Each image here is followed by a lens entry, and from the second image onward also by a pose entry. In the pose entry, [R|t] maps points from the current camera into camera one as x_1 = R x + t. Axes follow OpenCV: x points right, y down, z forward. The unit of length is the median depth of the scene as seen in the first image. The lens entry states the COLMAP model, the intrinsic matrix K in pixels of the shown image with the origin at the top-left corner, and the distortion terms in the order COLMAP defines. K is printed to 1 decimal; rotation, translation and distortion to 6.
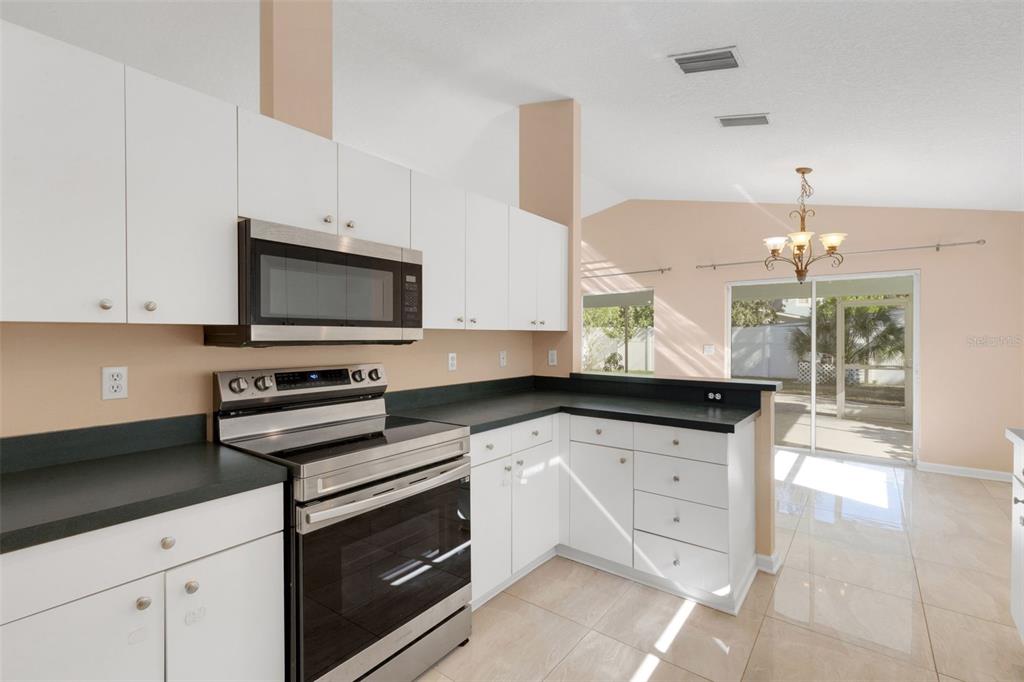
lens RADIAL K [[467.0, 0, 510.4], [0, 467.0, 339.8], [0, 0, 1]] dist [0.003907, 0.000816]
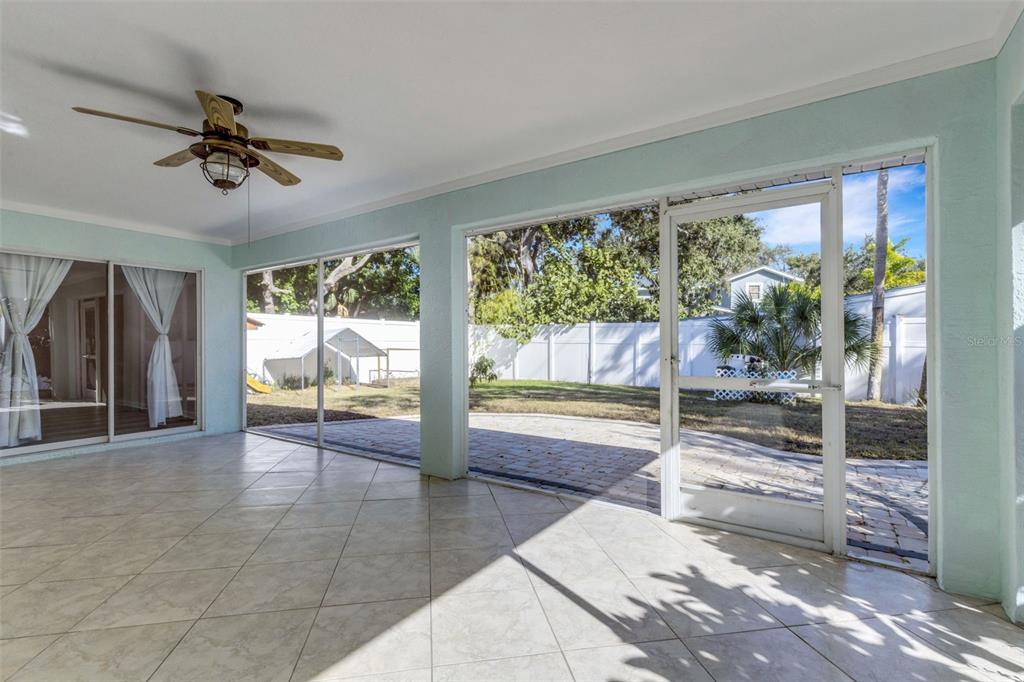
lens RADIAL K [[479.7, 0, 518.1], [0, 479.7, 340.6], [0, 0, 1]] dist [0.001383, -0.000570]
pose [[0.998063, -0.002921, 0.062140, 0.837020], [0.003607, 0.999934, -0.010922, 0.038820], [-0.062104, 0.011125, 0.998008, 0.922808]]
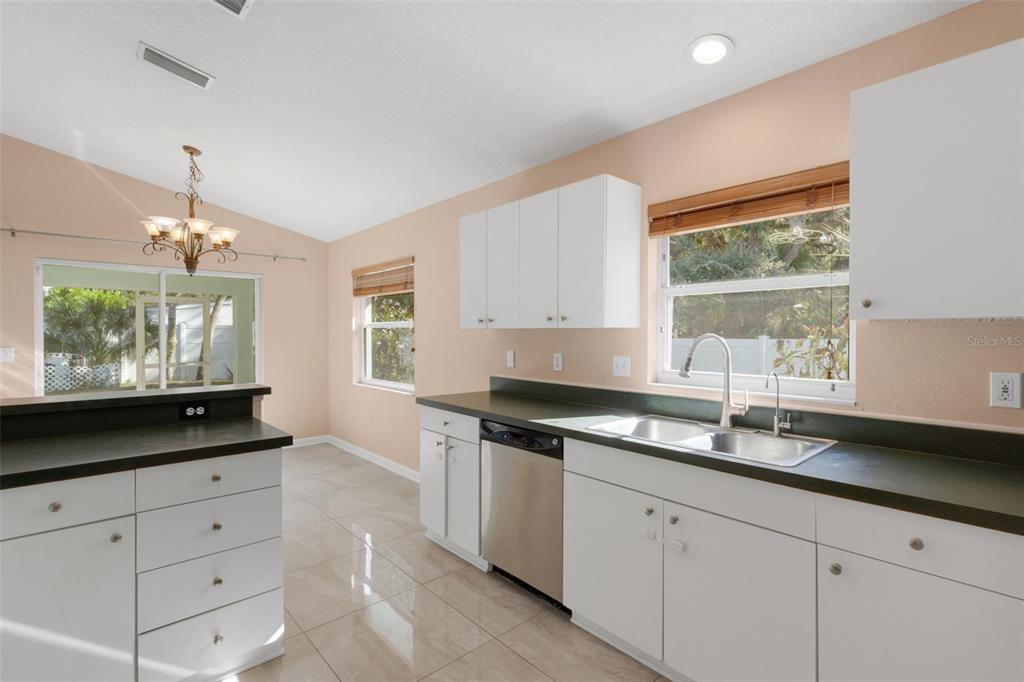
lens RADIAL K [[475.1, 0, 511.3], [0, 475.1, 339.8], [0, 0, 1]] dist [0.006699, 0.000410]
pose [[0.183133, -0.014667, 0.982979, -0.121501], [0.009414, 0.999869, 0.013165, -0.002149], [-0.983043, 0.006843, 0.183247, 0.161546]]
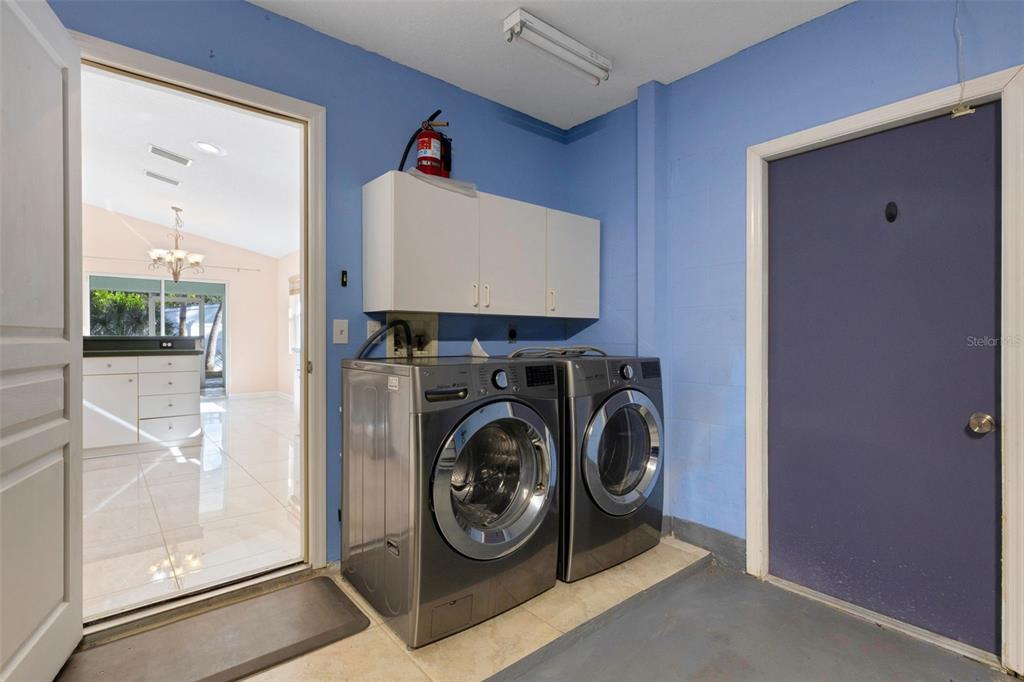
lens RADIAL K [[479.7, 0, 518.1], [0, 479.7, 340.6], [0, 0, 1]] dist [0.001383, -0.000570]
pose [[0.203189, -0.008152, 0.979106, -0.499769], [0.008990, 0.999939, 0.006460, 0.051701], [-0.979098, 0.007489, 0.203250, -0.302456]]
